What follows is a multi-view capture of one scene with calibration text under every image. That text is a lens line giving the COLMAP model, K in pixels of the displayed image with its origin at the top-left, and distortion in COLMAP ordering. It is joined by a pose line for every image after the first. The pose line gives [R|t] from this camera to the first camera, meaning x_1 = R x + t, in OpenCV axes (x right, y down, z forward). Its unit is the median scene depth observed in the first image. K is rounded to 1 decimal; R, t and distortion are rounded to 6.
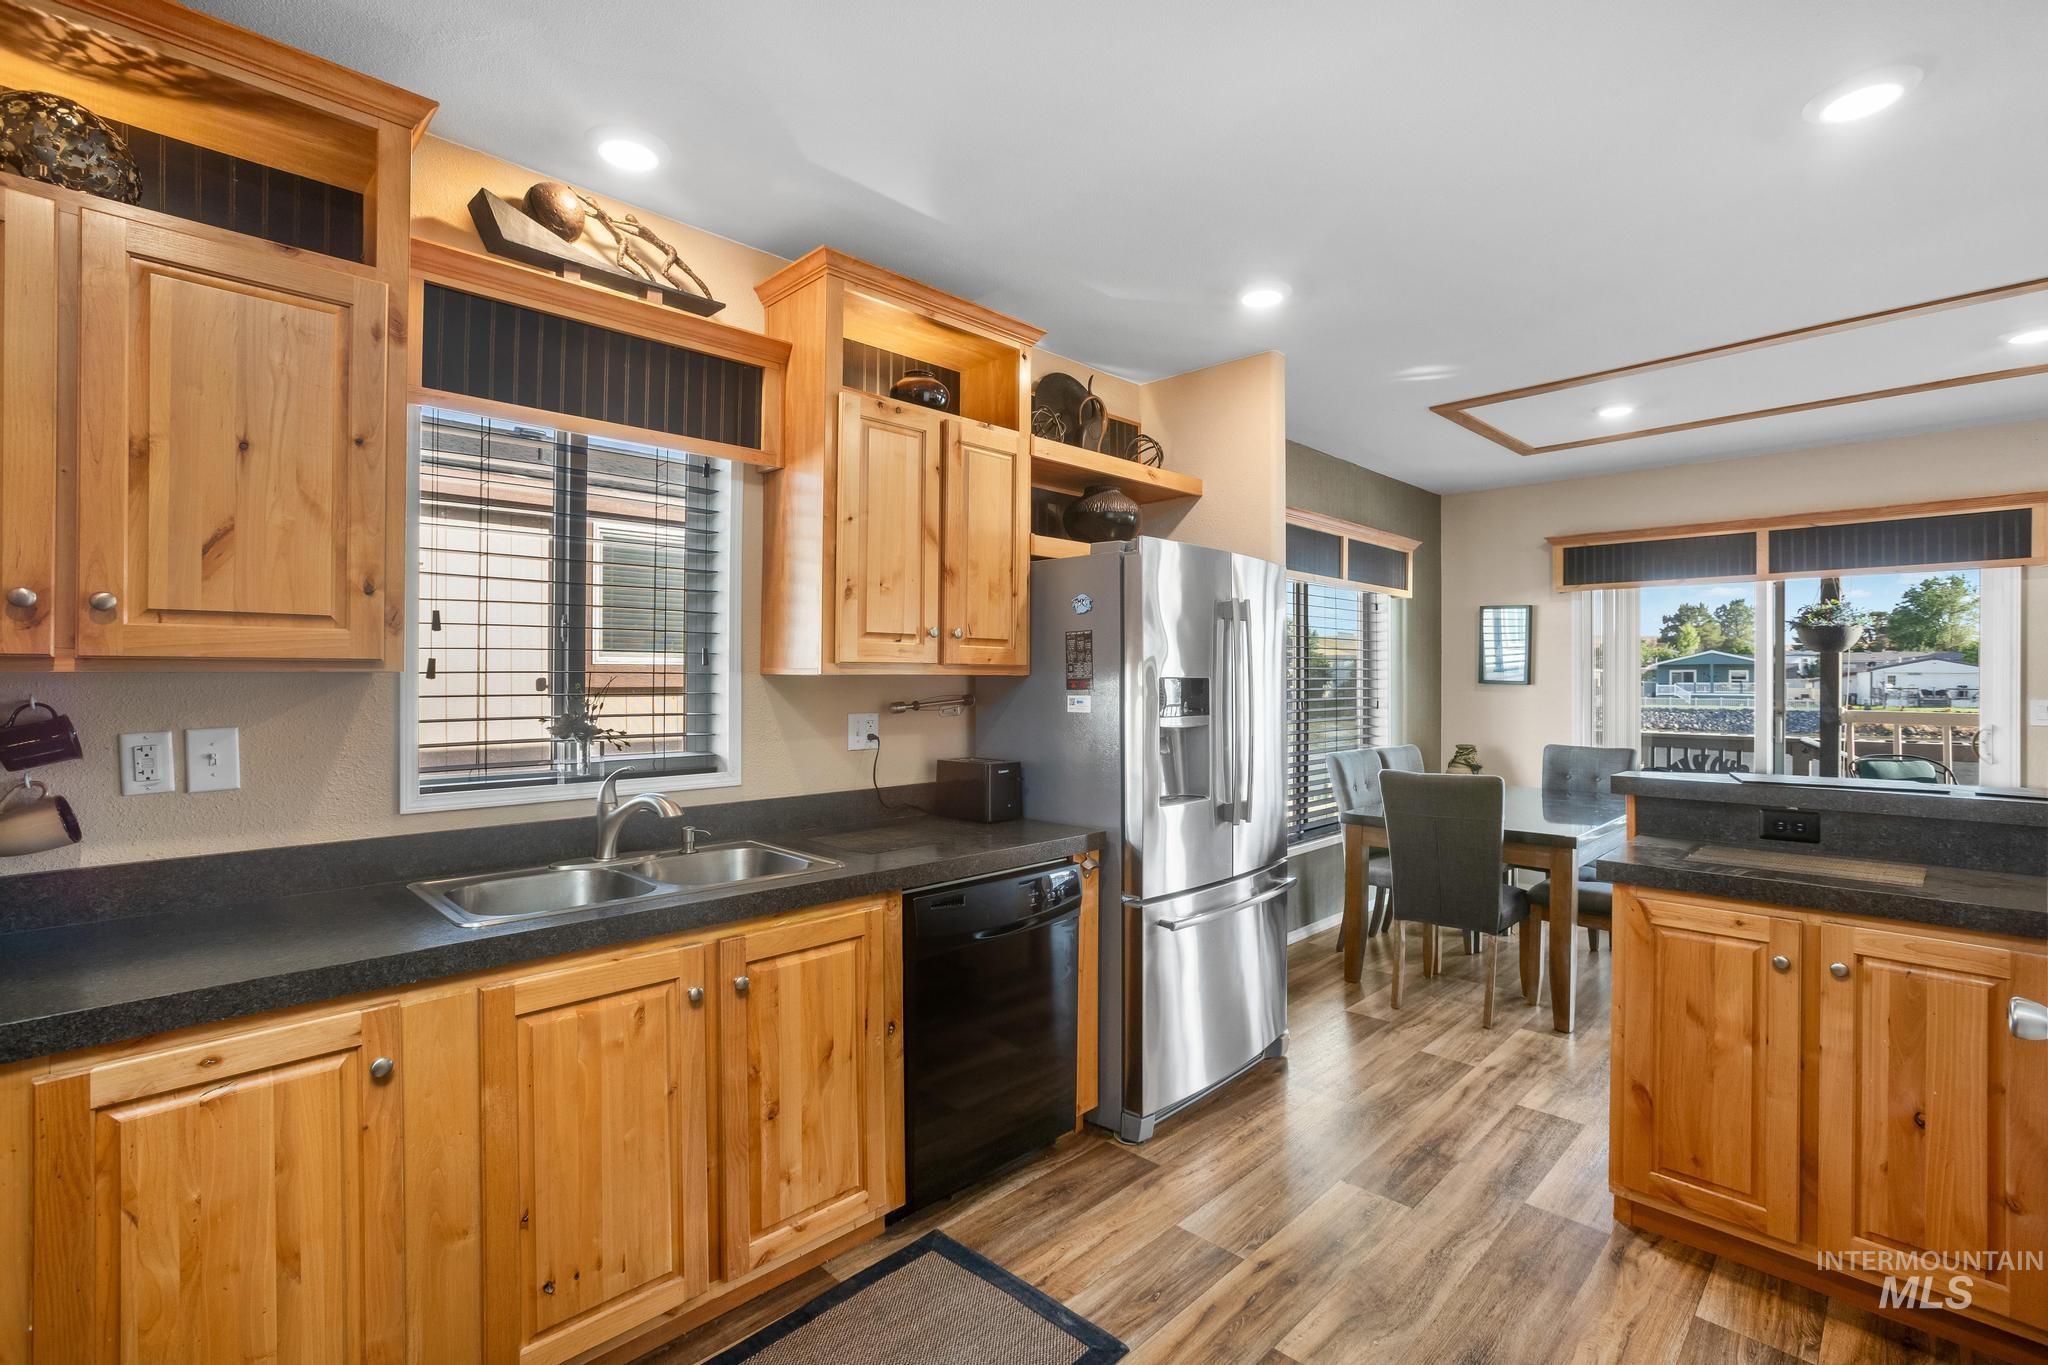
lens RADIAL K [[930.5, 0, 1025.6], [0, 930.5, 673.0], [0, 0, 1]] dist [-0.061681, 0.031127]
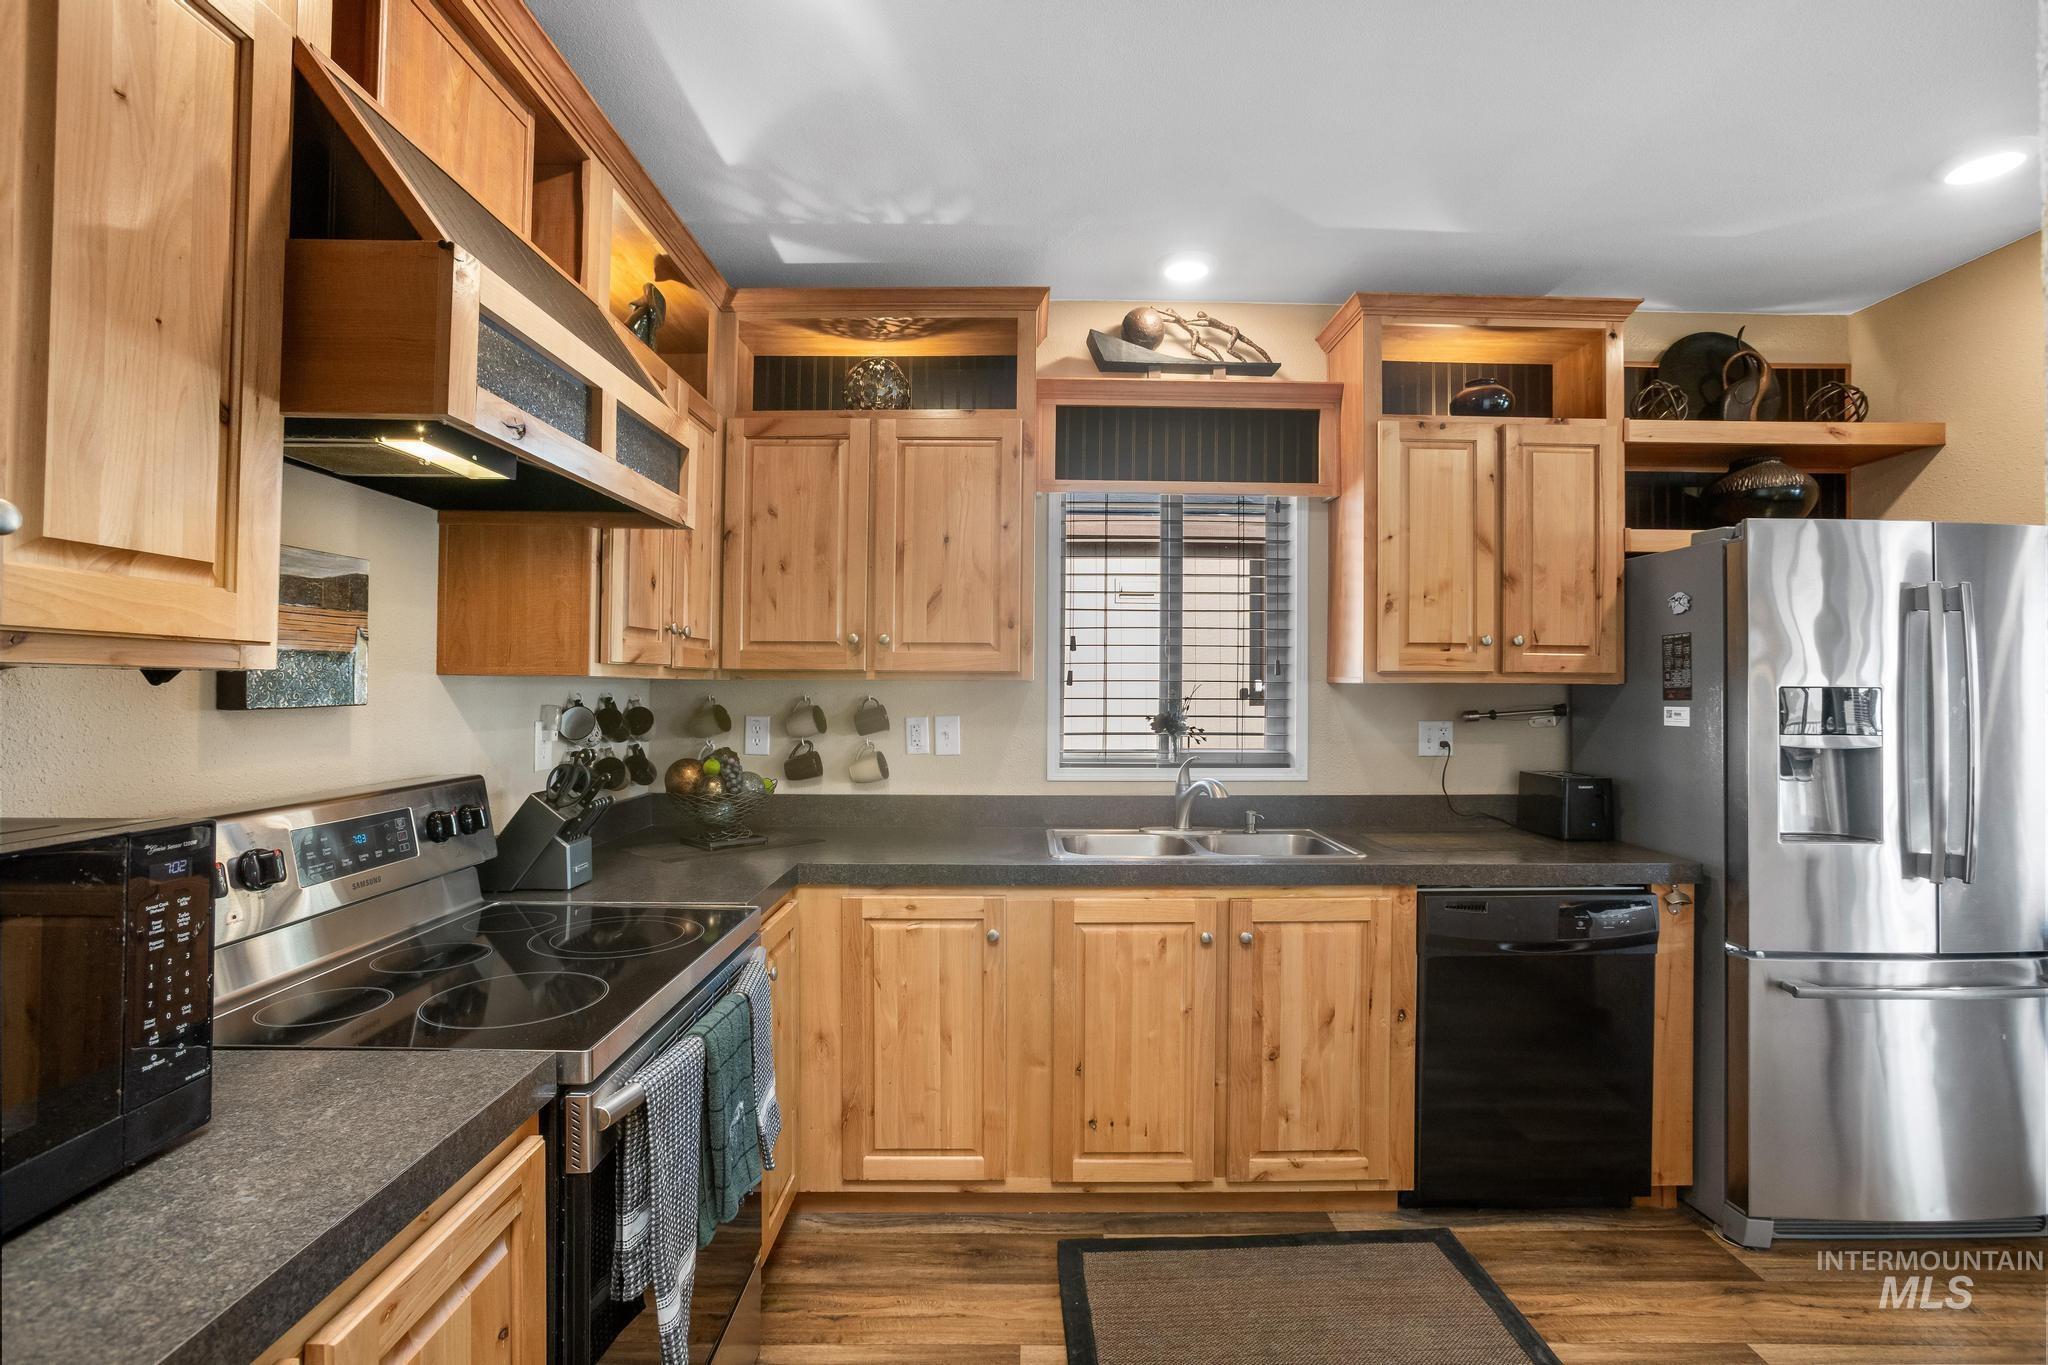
lens RADIAL K [[930.5, 0, 1025.6], [0, 930.5, 673.0], [0, 0, 1]] dist [-0.061681, 0.031127]
pose [[0.709291, -0.007316, -0.704878, 0.272226], [-0.002461, 0.999914, -0.012855, 0.005419], [0.704912, 0.010853, 0.709212, -0.052026]]
